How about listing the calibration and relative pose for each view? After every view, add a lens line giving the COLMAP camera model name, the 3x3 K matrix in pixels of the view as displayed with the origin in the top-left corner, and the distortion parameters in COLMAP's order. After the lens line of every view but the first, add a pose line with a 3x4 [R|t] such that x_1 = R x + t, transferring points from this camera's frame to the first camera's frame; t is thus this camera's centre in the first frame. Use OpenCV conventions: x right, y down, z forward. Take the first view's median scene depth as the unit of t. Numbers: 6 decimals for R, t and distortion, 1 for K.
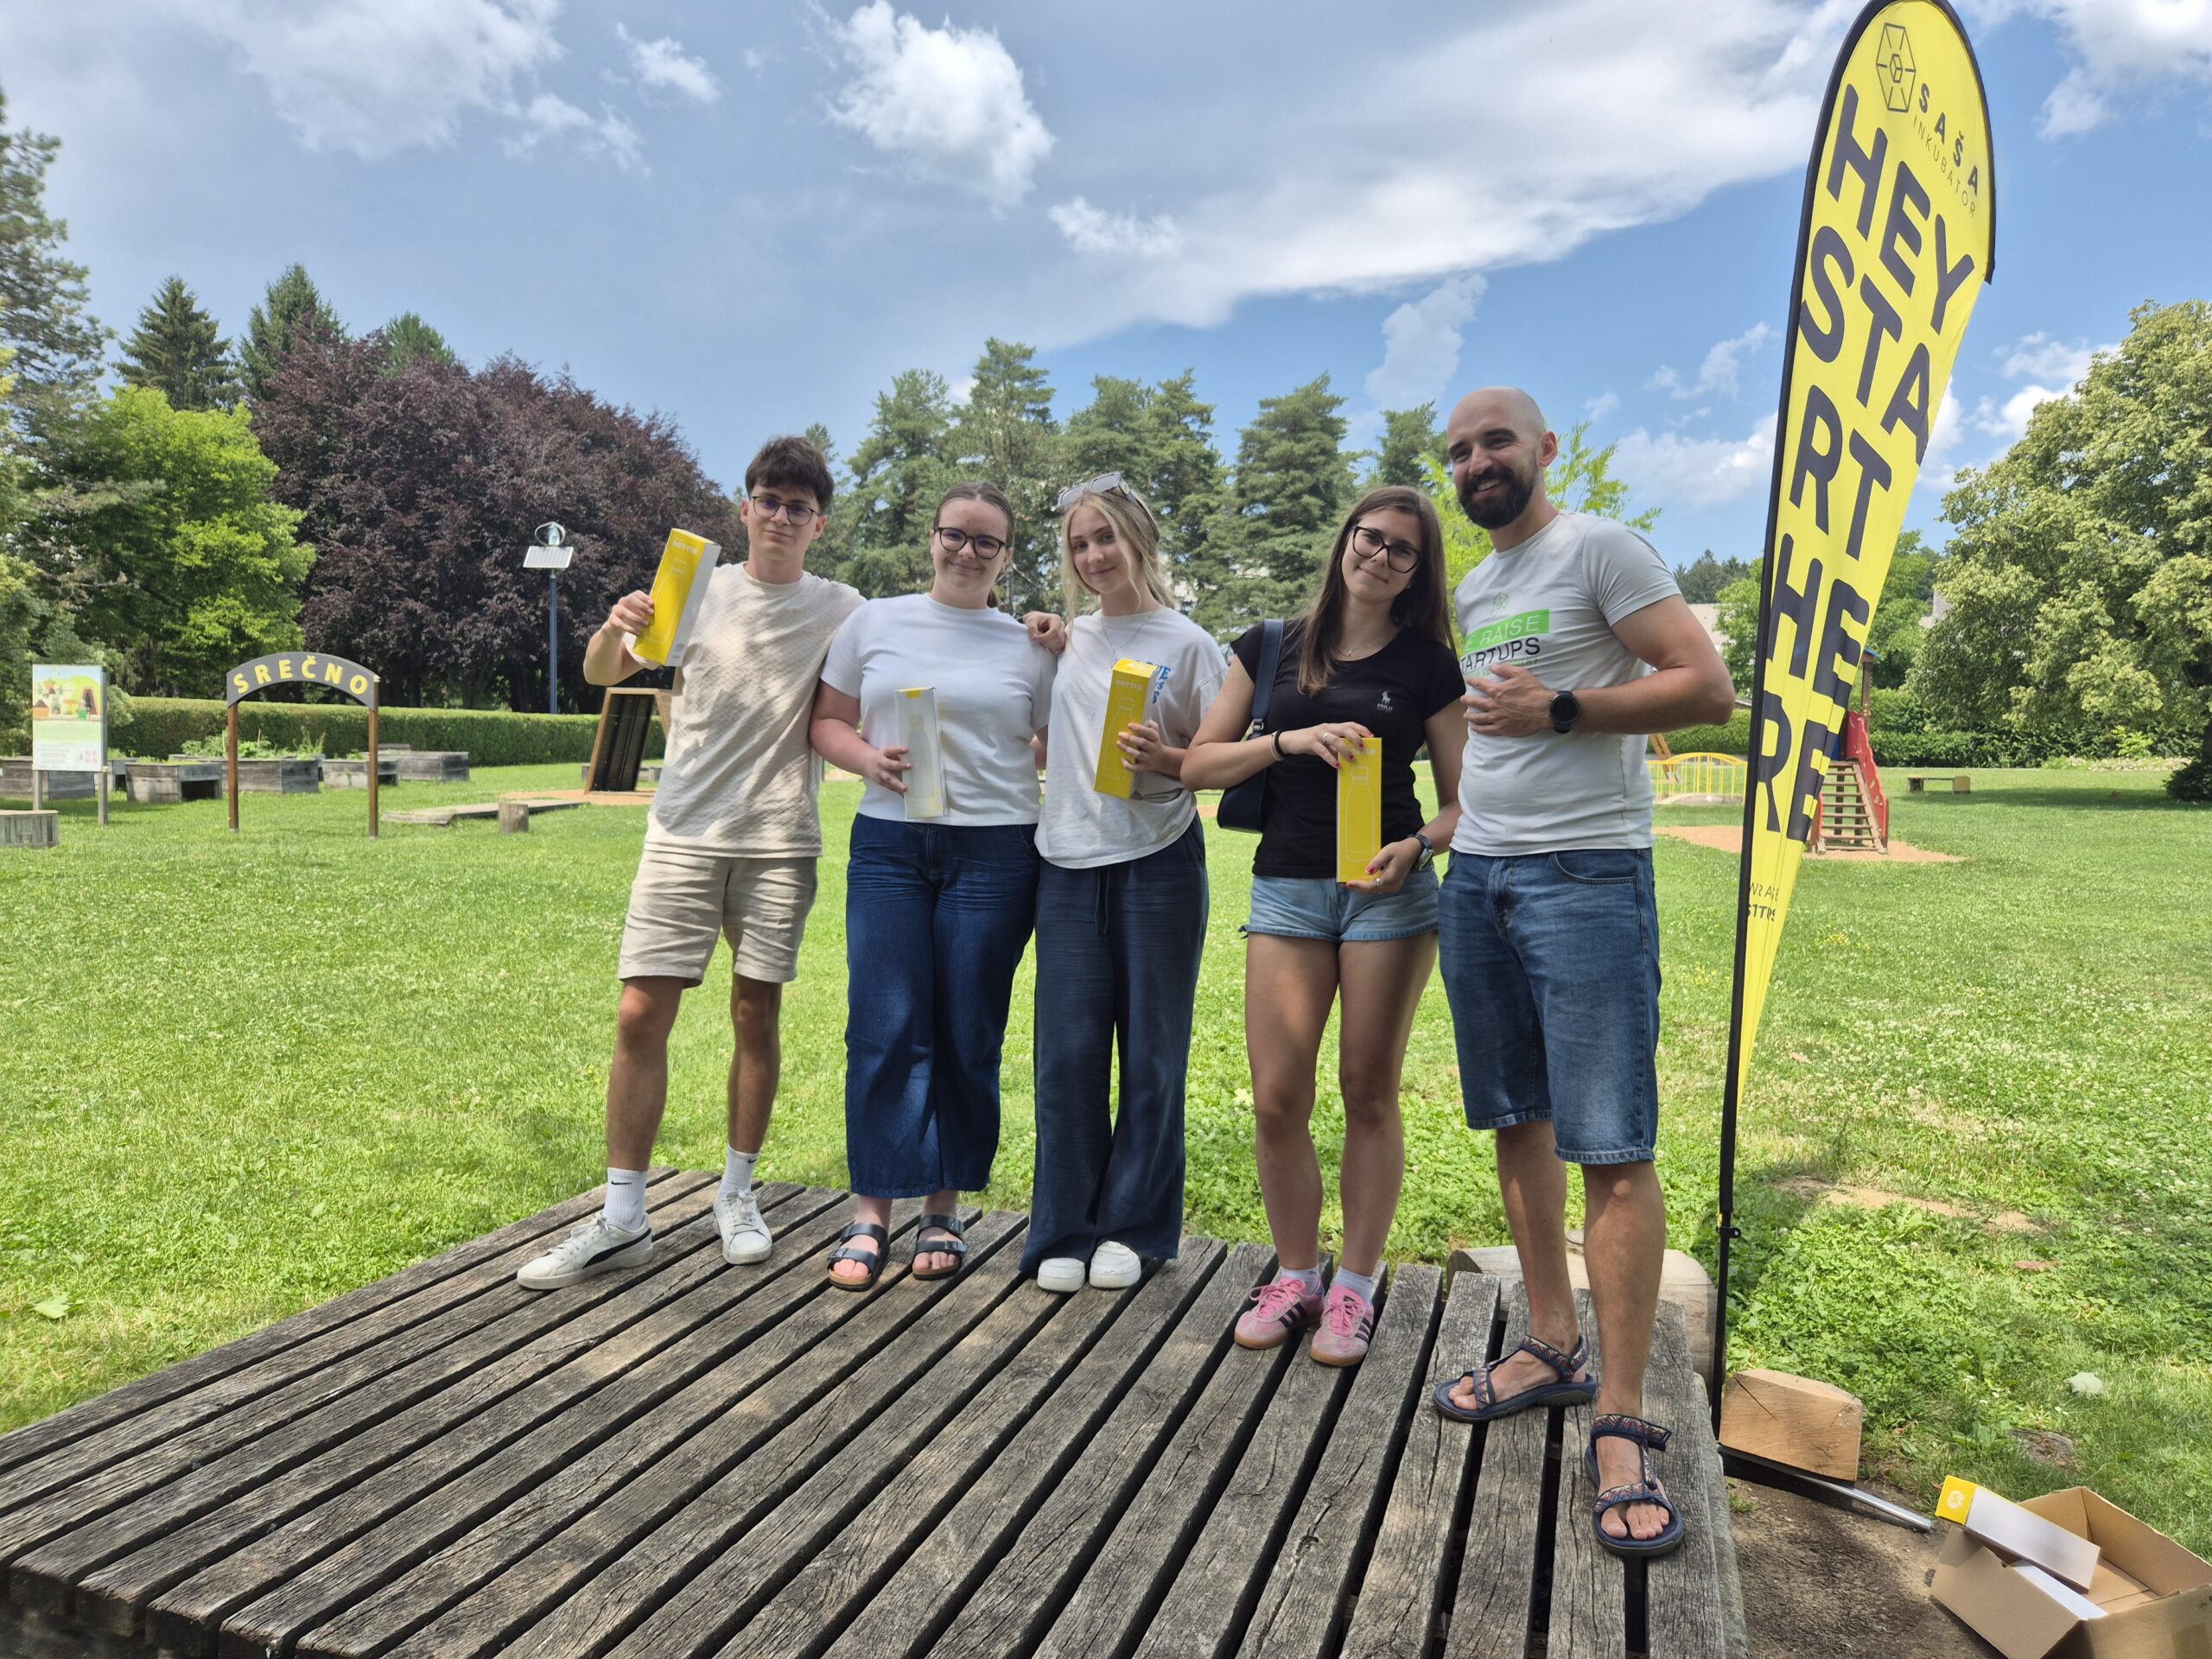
lens RADIAL K [[1481.5, 0, 1120.7], [0, 1481.5, 832.9], [0, 0, 1]] dist [0.071356, -0.054531]
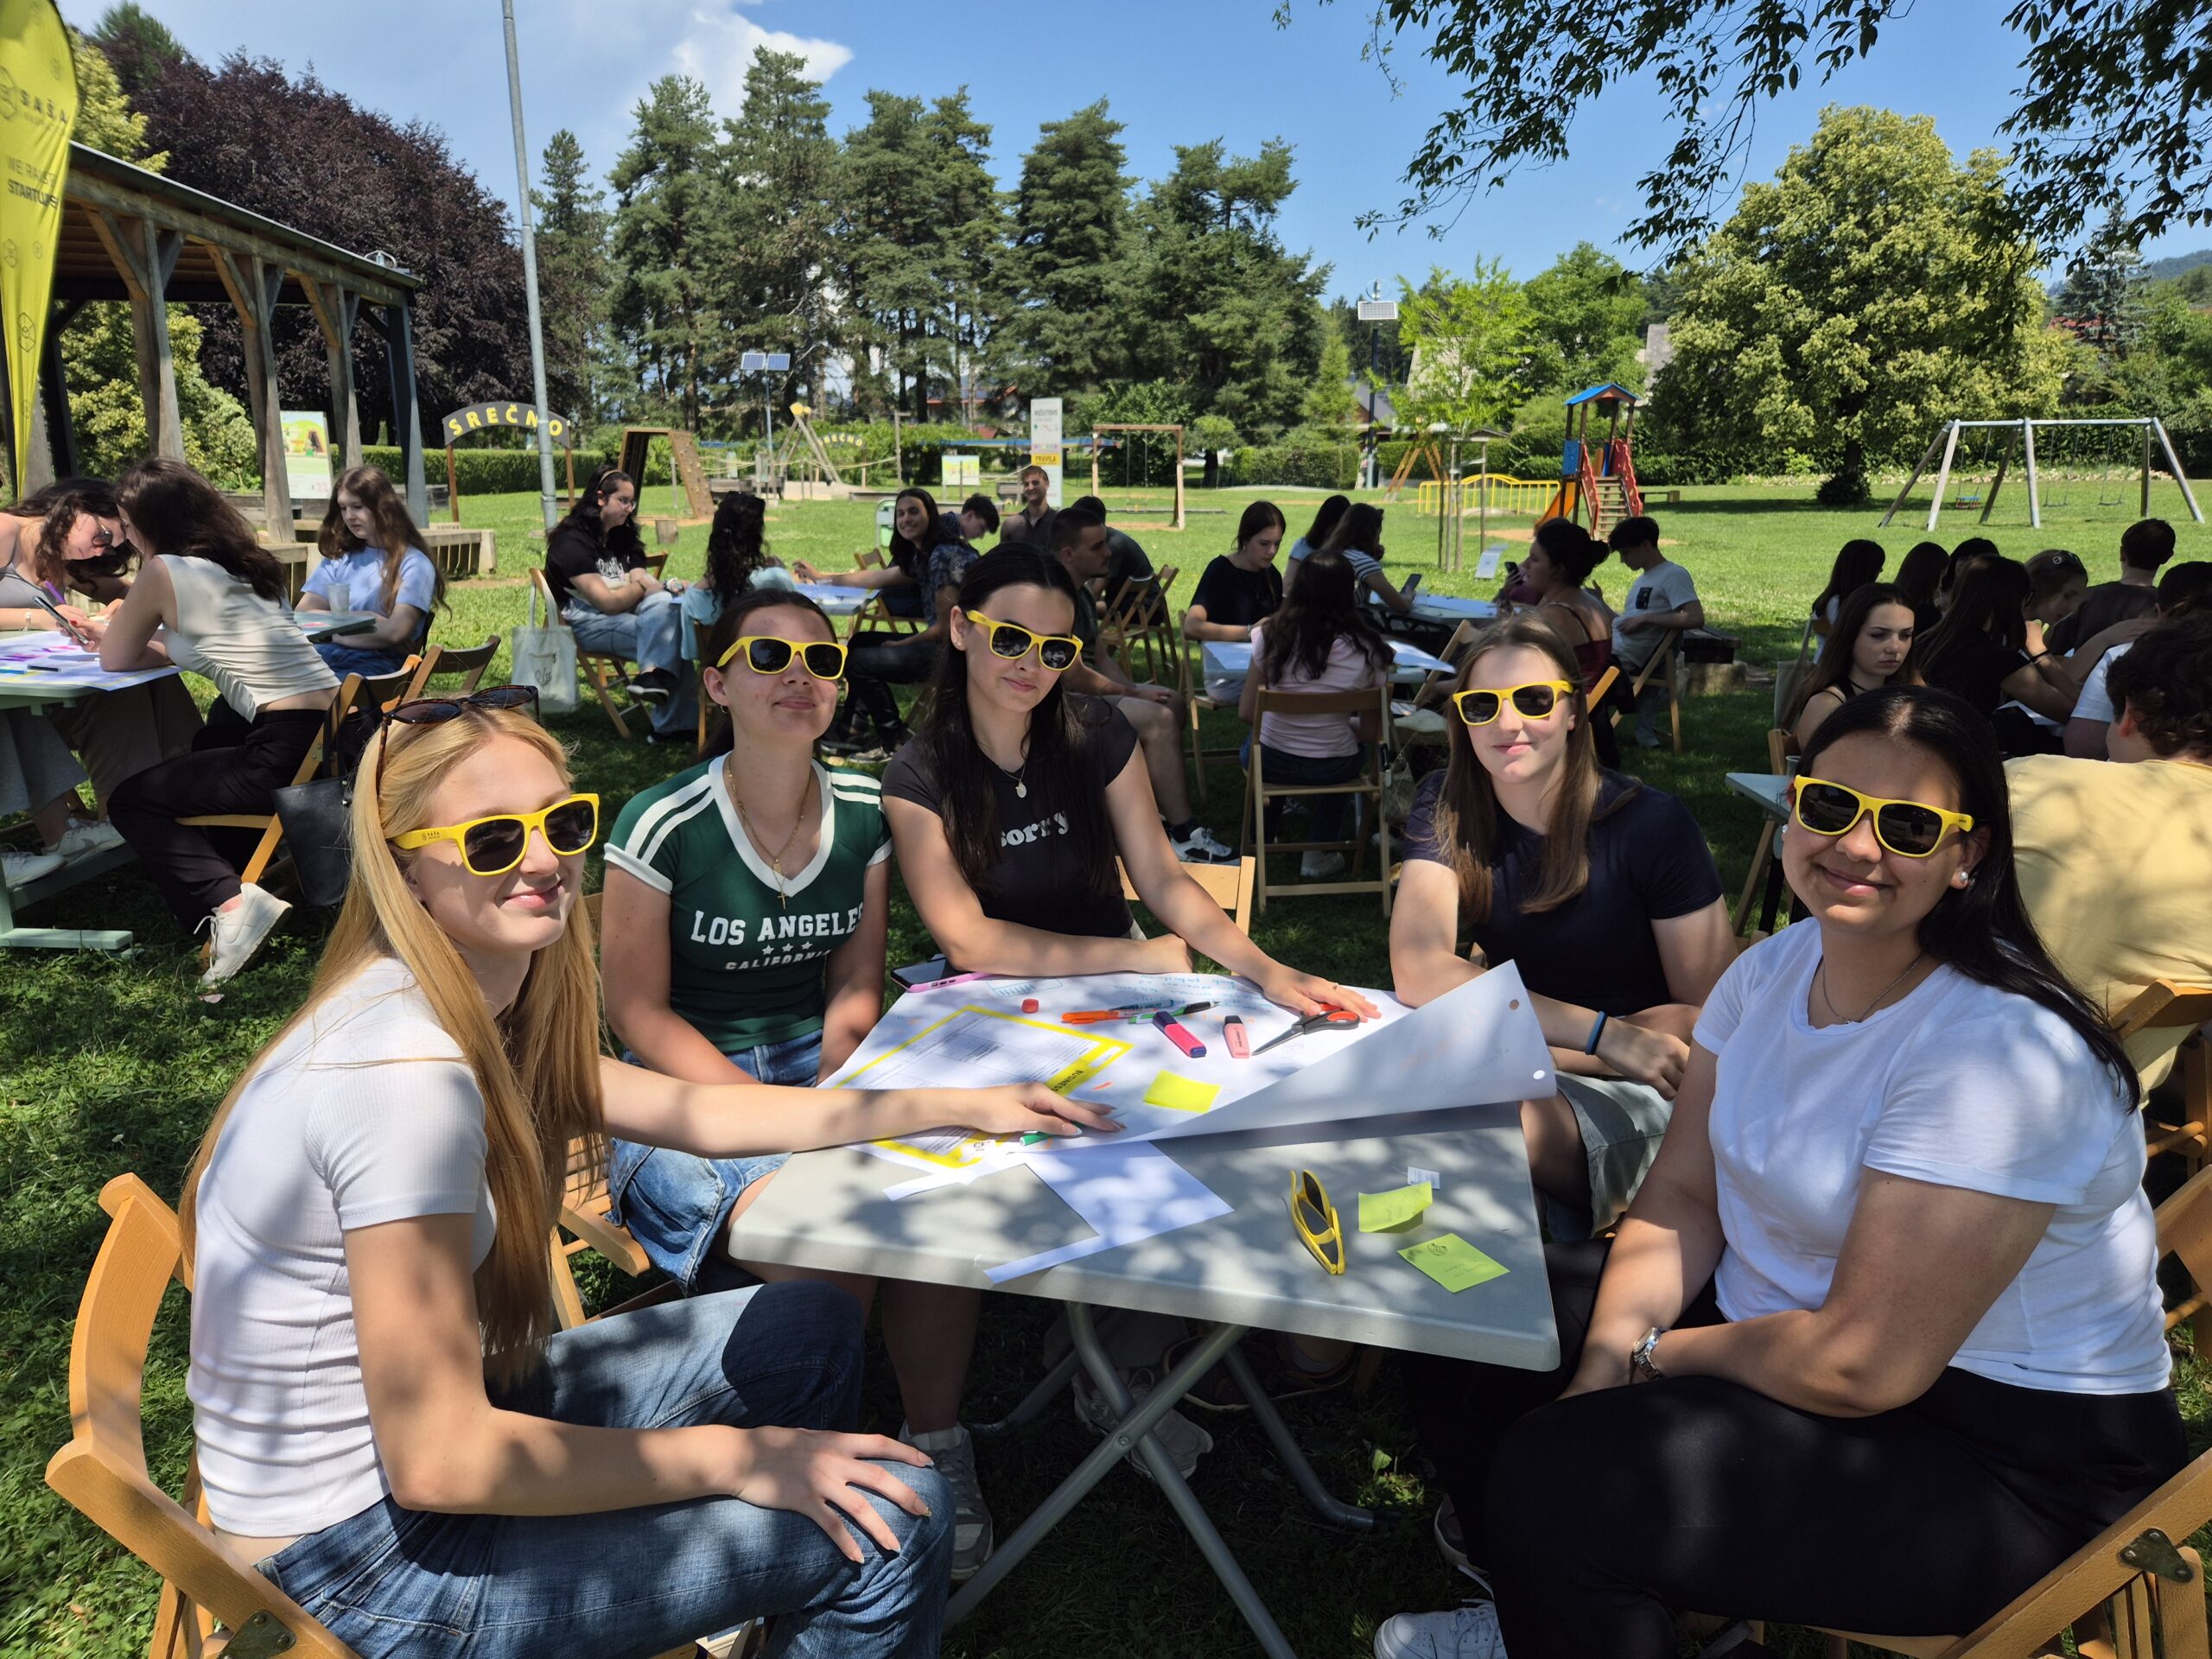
lens RADIAL K [[1481.5, 0, 1120.7], [0, 1481.5, 832.9], [0, 0, 1]] dist [0.071356, -0.054531]
pose [[0.984298, -0.053204, 0.168306, -0.226392], [0.023330, 0.984340, 0.174728, 0.026018], [-0.174967, -0.168058, 0.970125, -0.342467]]
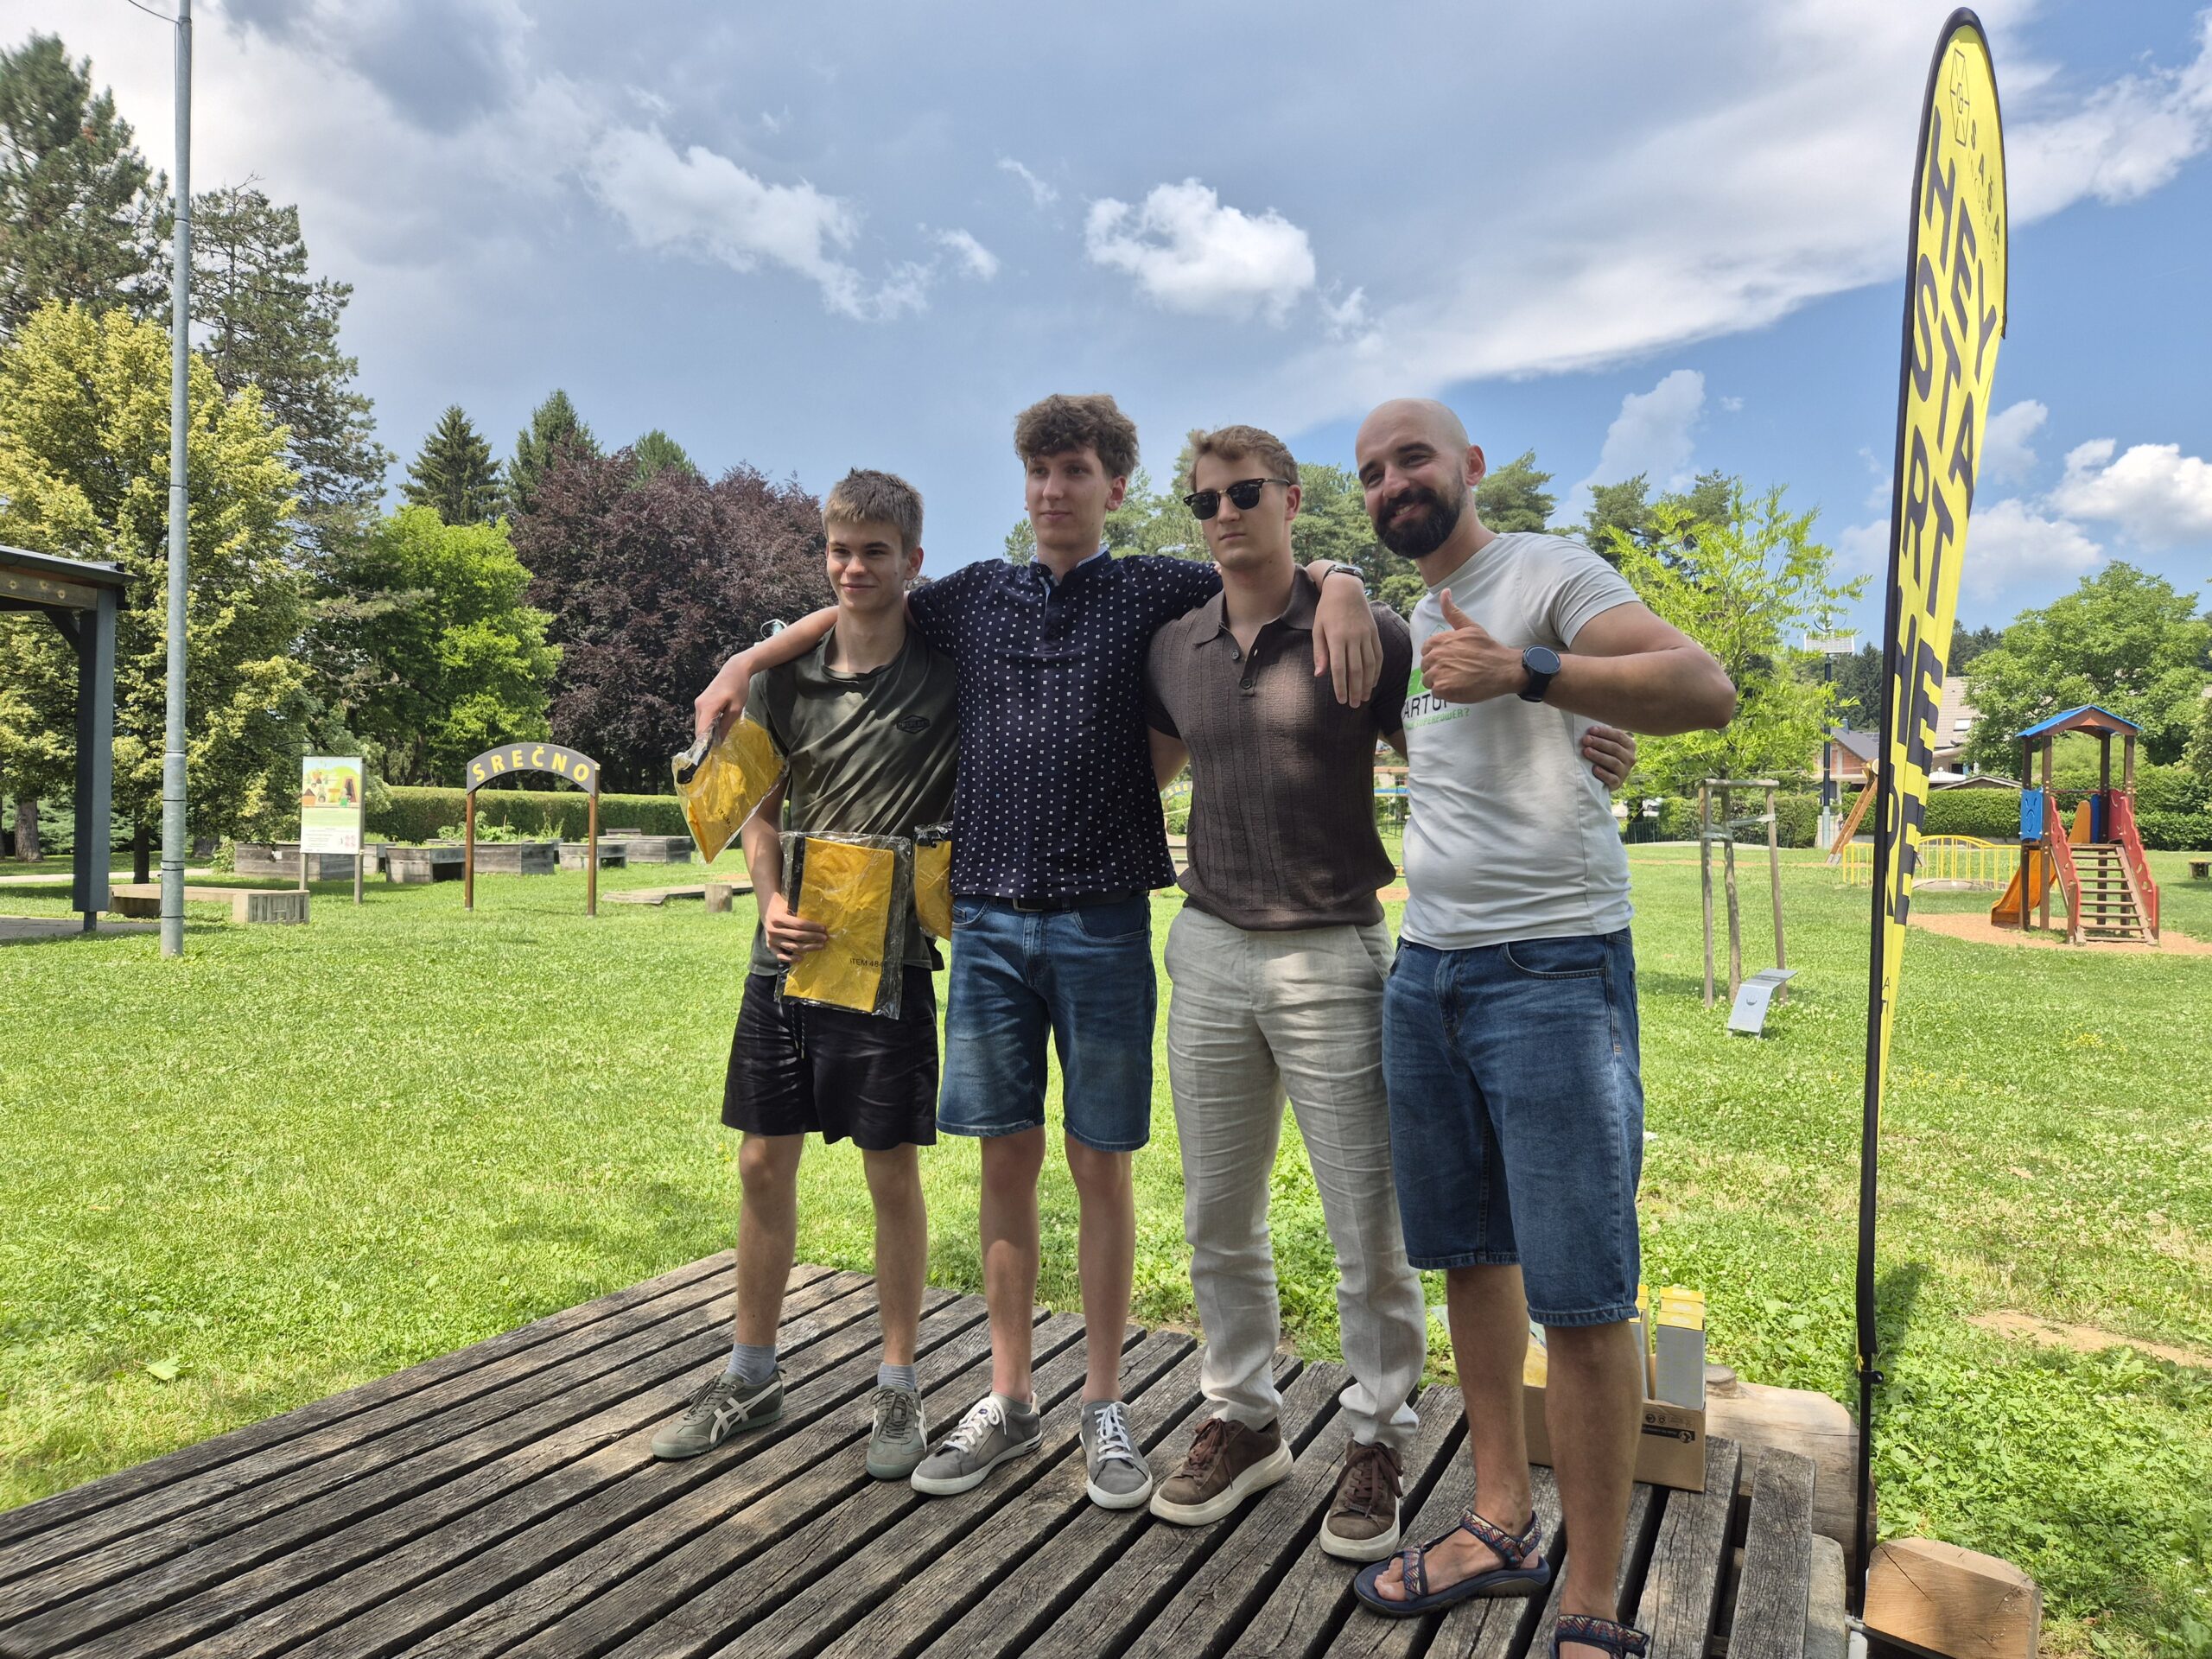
lens RADIAL K [[1481.5, 0, 1120.7], [0, 1481.5, 832.9], [0, 0, 1]] dist [0.071356, -0.054531]
pose [[0.990696, -0.001448, -0.136089, 0.013148], [-0.006138, 0.998451, -0.055307, 0.000162], [0.135958, 0.055627, 0.989152, 0.007619]]
